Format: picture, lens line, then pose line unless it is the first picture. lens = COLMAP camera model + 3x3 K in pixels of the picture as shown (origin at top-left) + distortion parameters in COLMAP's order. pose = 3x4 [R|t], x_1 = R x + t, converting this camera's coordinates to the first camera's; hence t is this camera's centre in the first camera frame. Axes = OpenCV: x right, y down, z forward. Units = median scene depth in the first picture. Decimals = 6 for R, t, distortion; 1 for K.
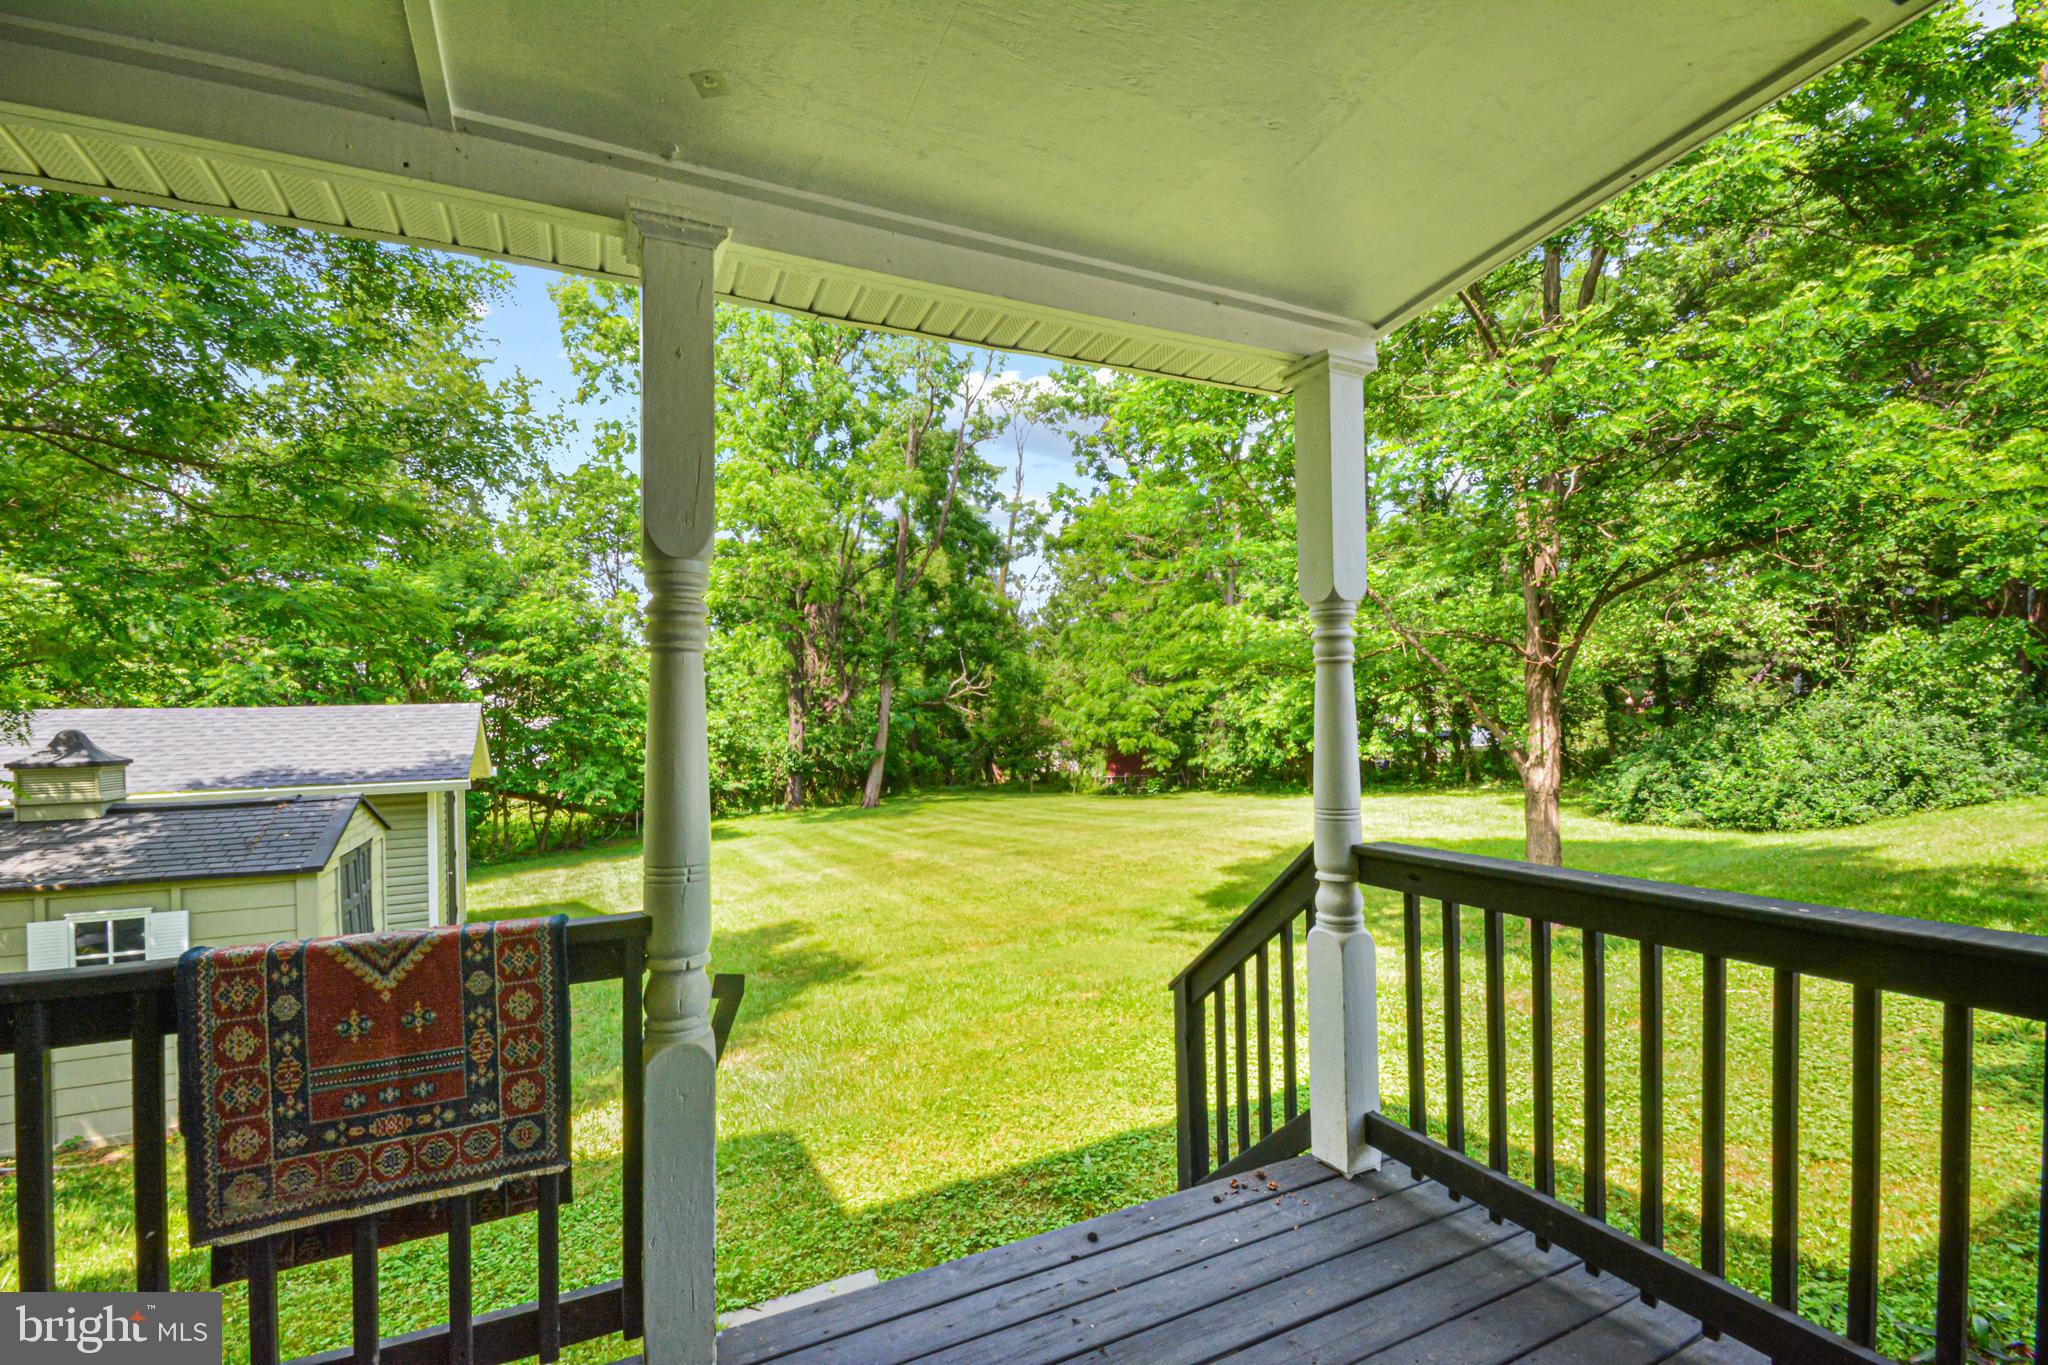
lens RADIAL K [[904.7, 0, 1003.6], [0, 904.7, 725.9], [0, 0, 1]] dist [0.000094, 0.000292]
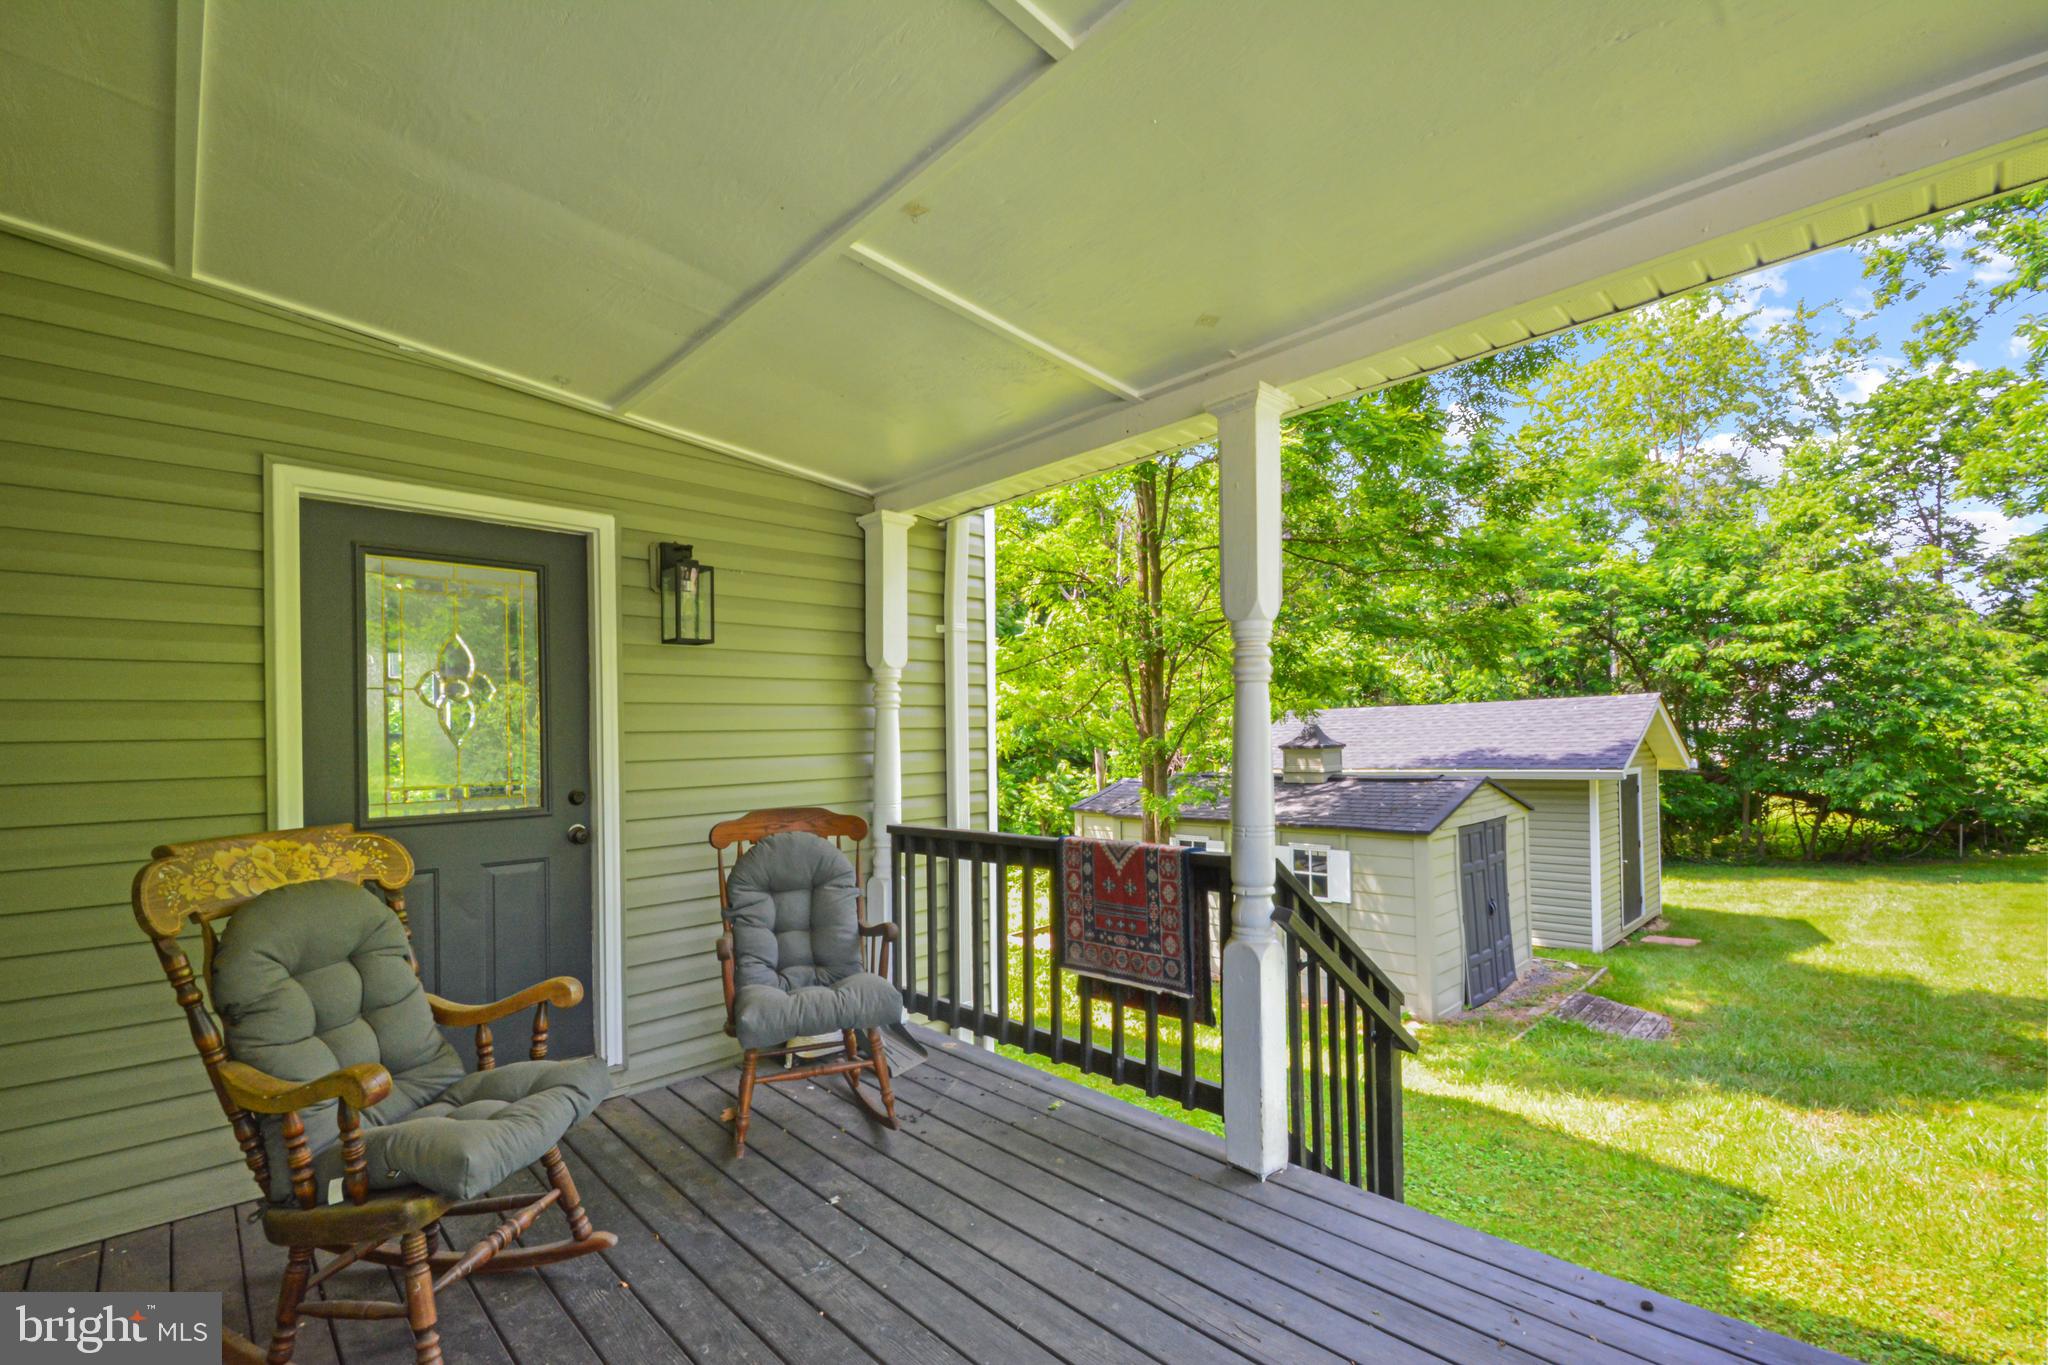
lens RADIAL K [[904.7, 0, 1011.4], [0, 904.7, 730.3], [0, 0, 1]] dist [0.000094, 0.000292]
pose [[0.302045, 0.005268, -0.953279, 0.280471], [0.012441, 0.999878, 0.009467, -0.006480], [0.953212, -0.014719, 0.301943, 0.053628]]
